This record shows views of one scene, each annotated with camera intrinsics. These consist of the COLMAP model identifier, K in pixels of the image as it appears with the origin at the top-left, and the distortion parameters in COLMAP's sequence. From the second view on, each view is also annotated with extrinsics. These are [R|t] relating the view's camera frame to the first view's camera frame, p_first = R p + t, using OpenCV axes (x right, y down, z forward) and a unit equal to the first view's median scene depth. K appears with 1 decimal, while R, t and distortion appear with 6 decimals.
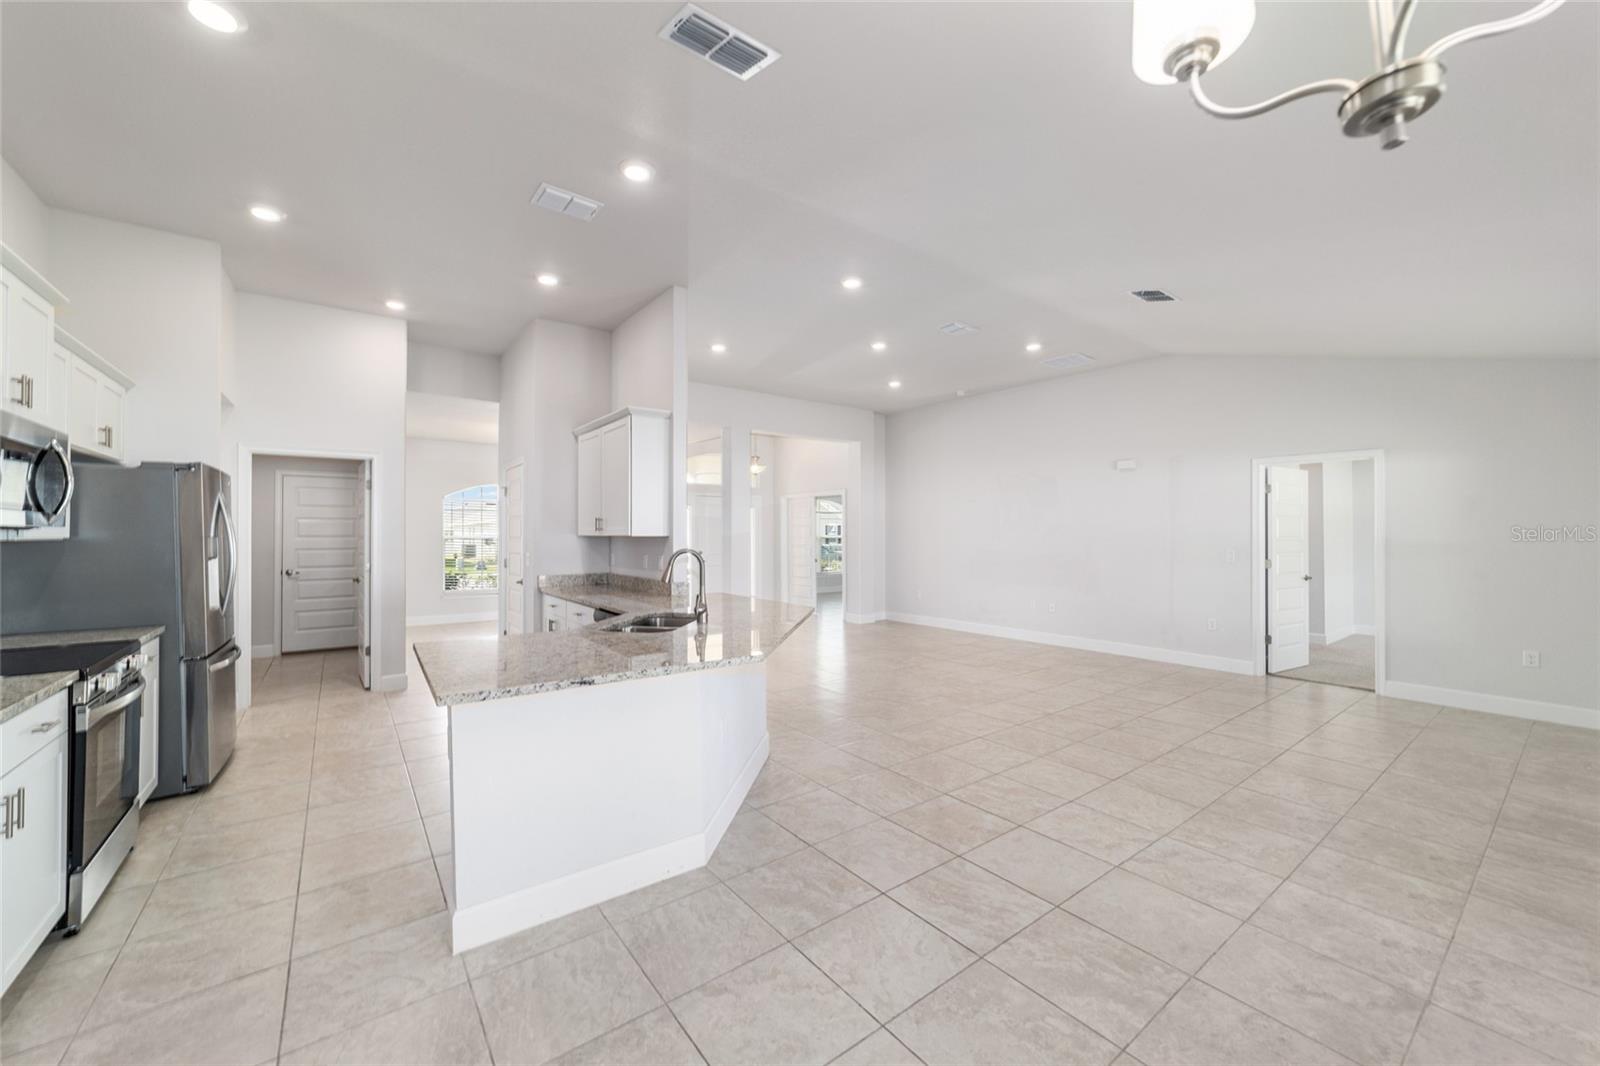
lens RADIAL K [[616.7, 0, 797.9], [0, 616.7, 529.5], [0, 0, 1]] dist [-0.018646, 0.008231]
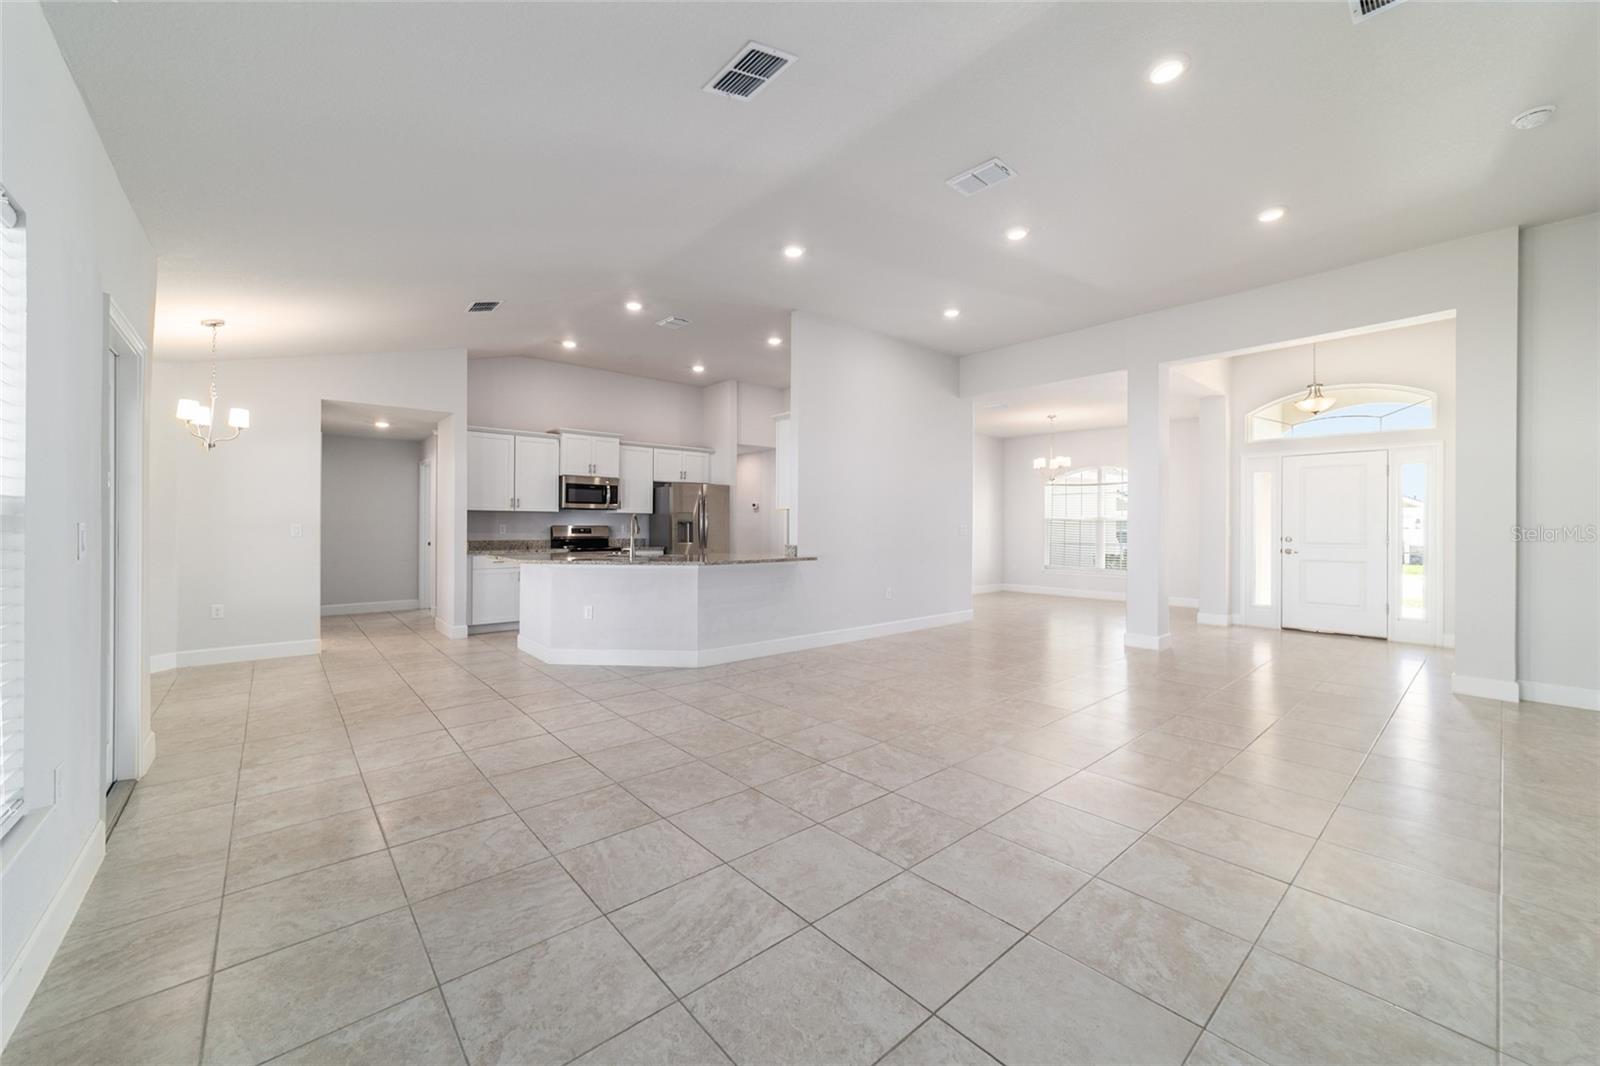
lens RADIAL K [[616.4, 0, 796.0], [0, 616.4, 538.4], [0, 0, 1]] dist [-0.022429, 0.008806]
pose [[0.063582, 0.022355, -0.997726, 1.010016], [0.003613, 0.999737, 0.022630, 0.041339], [0.997970, -0.005044, 0.063484, 0.880370]]
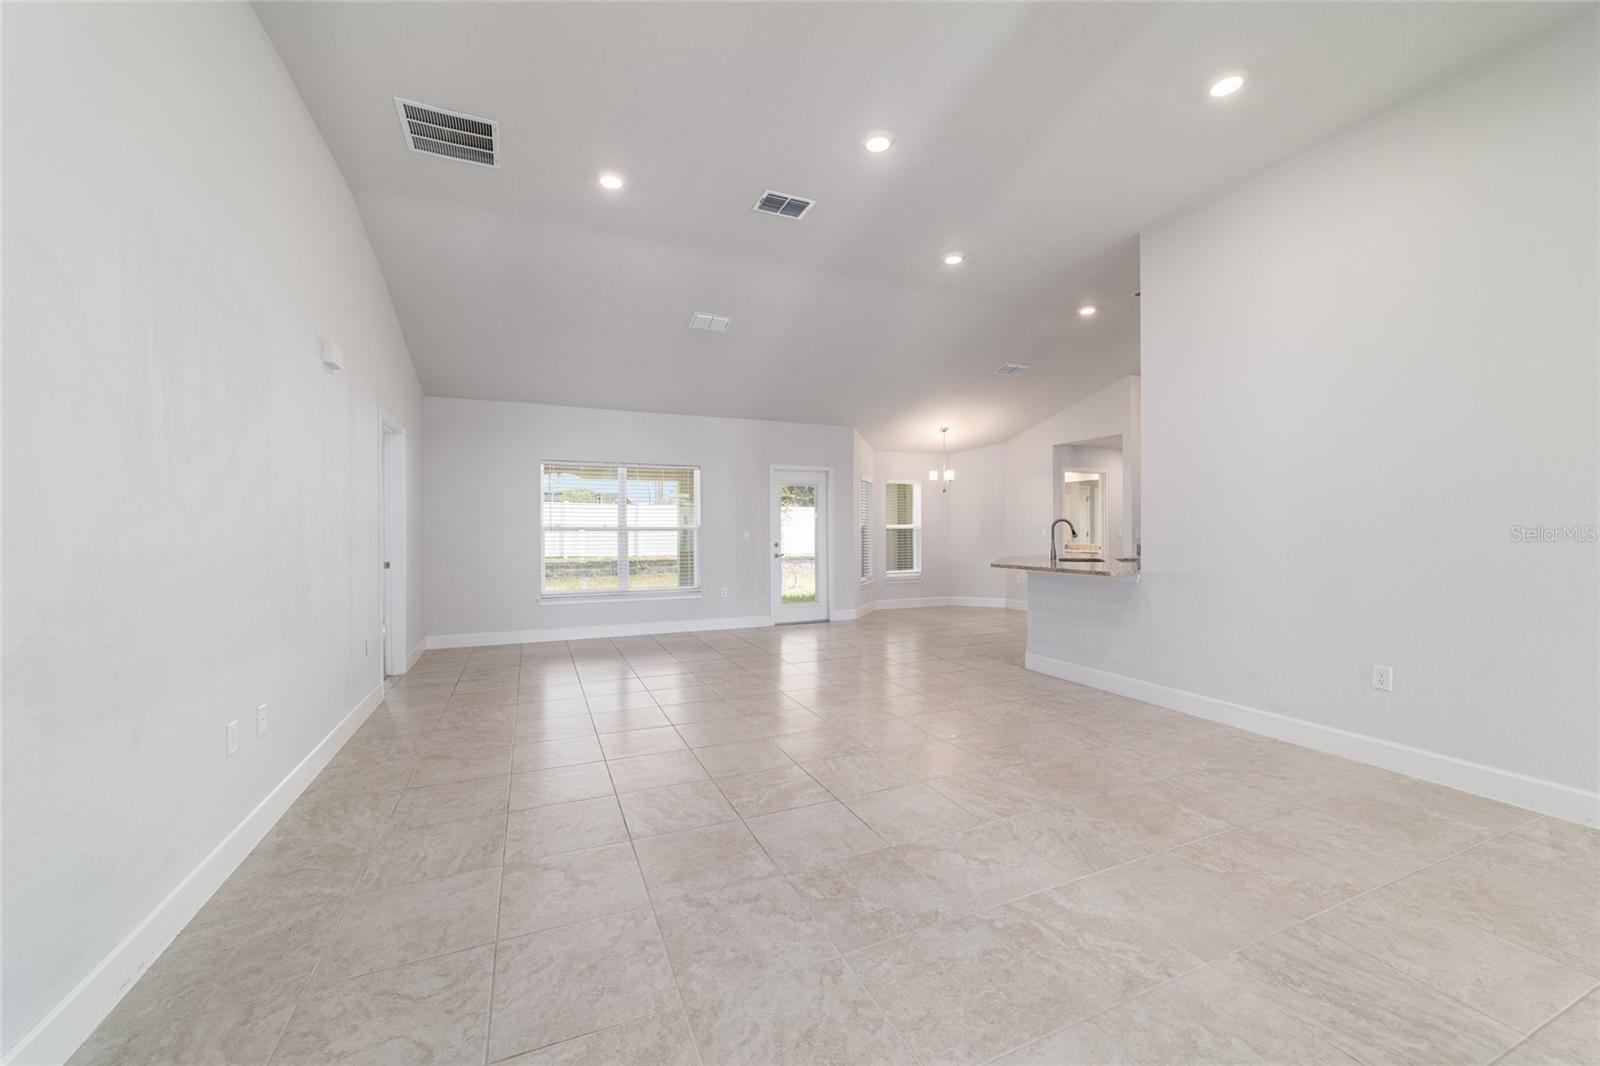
lens RADIAL K [[616.7, 0, 797.9], [0, 616.7, 529.5], [0, 0, 1]] dist [-0.018646, 0.008231]
pose [[-0.972348, 0.007788, 0.233407, 0.097560], [0.006169, 0.999952, -0.007662, 0.049043], [-0.233455, -0.006010, -0.972349, 1.907001]]
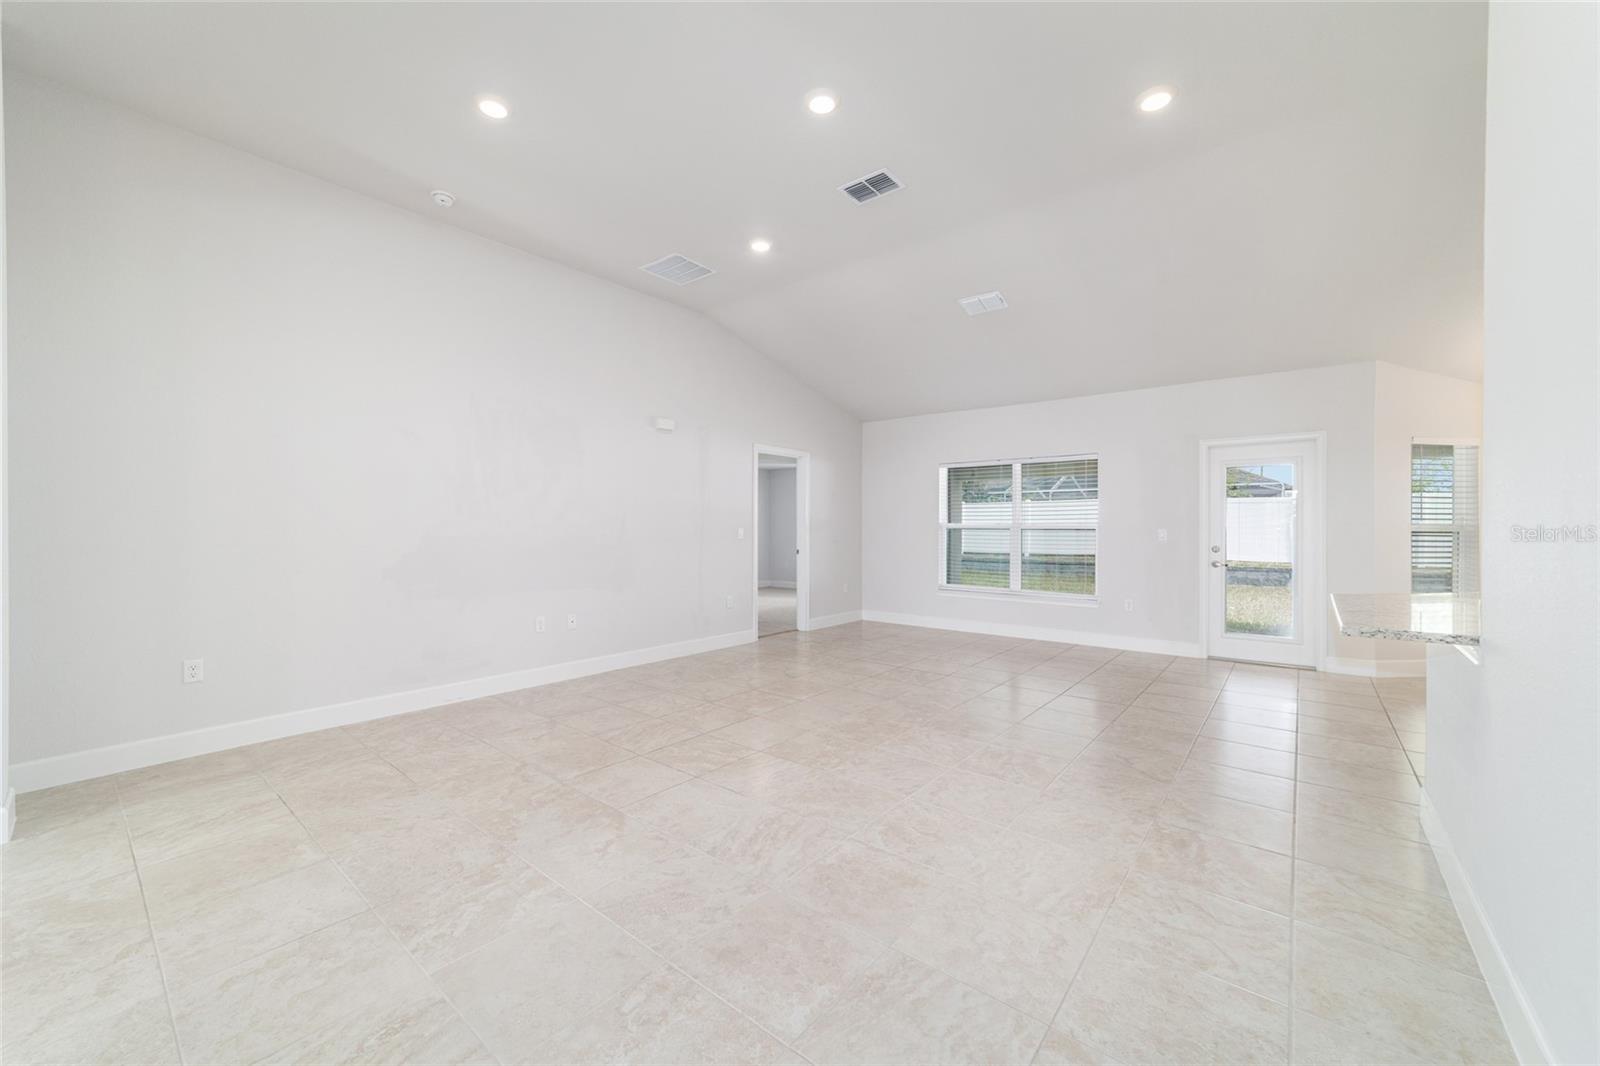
lens RADIAL K [[616.7, 0, 797.9], [0, 616.7, 529.5], [0, 0, 1]] dist [-0.018646, 0.008231]
pose [[-0.232733, 0.000097, 0.972541, -0.410206], [-0.007528, 0.999970, -0.001901, 0.046800], [-0.972512, -0.007764, -0.232725, 1.406964]]
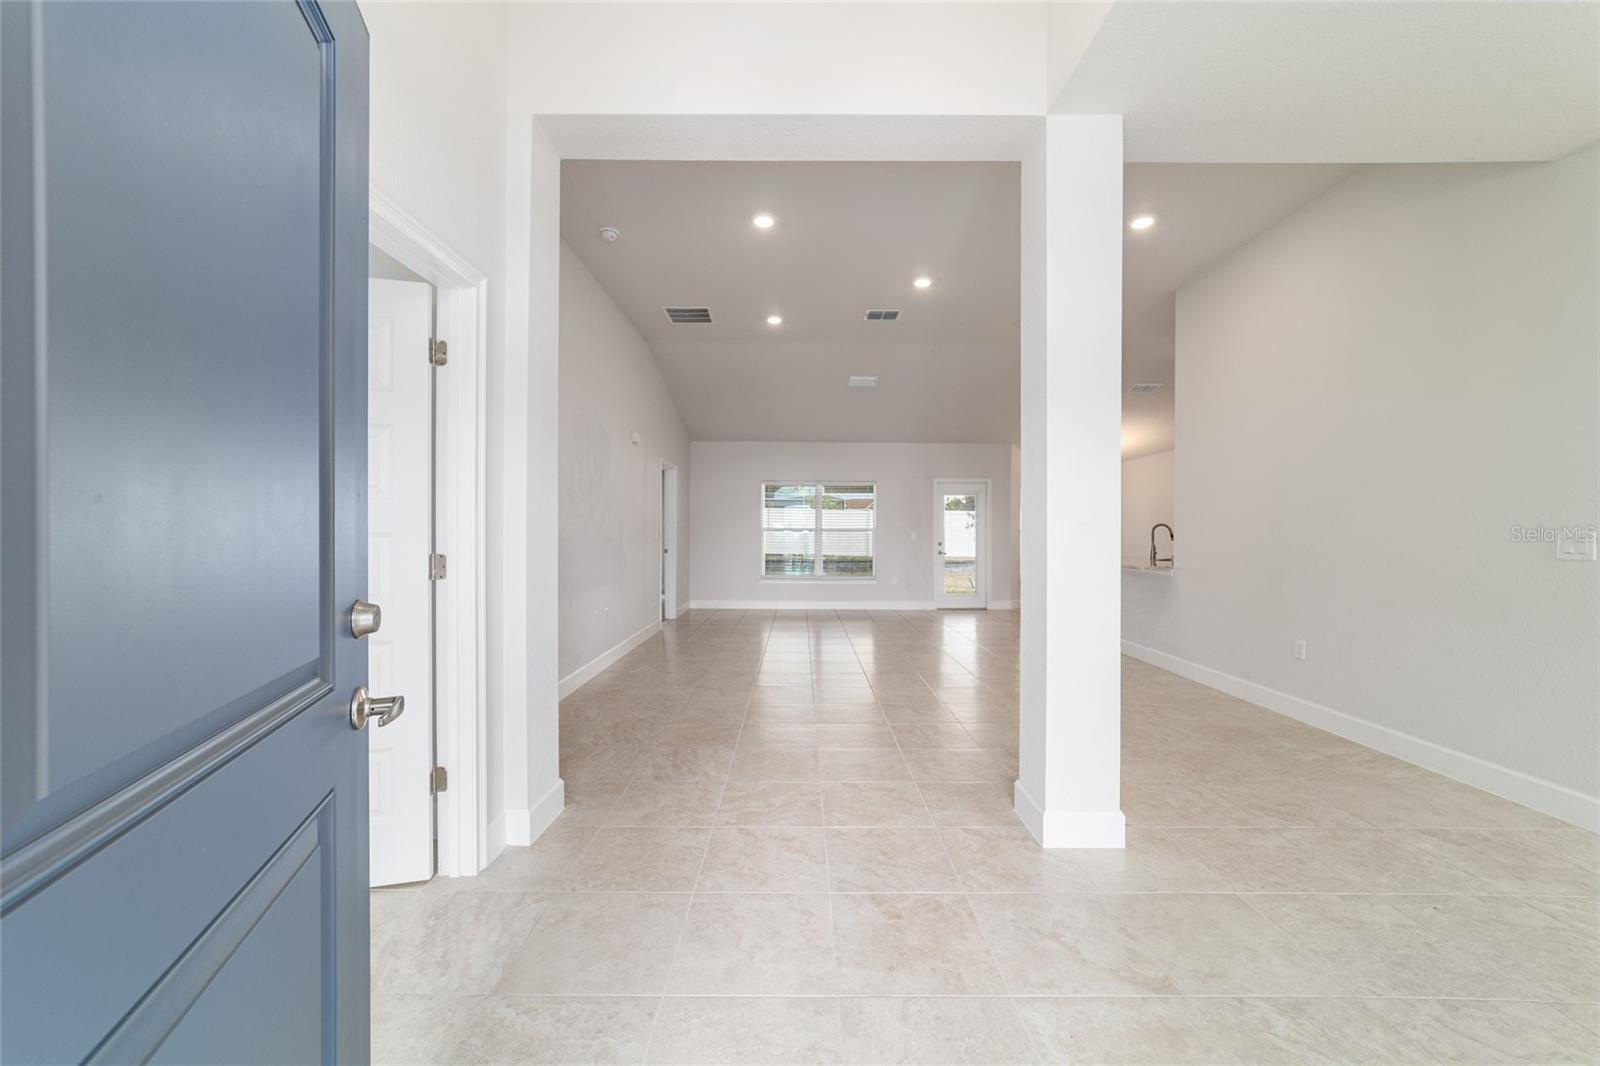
lens RADIAL K [[620.4, 0, 798.8], [0, 620.4, 529.4], [0, 0, 1]] dist [-0.014577, 0.008956]
pose [[-0.798866, 0.002193, 0.601505, -0.292418], [-0.006099, 0.999912, -0.011745, 0.055595], [-0.601478, -0.013051, -0.798783, 2.194976]]
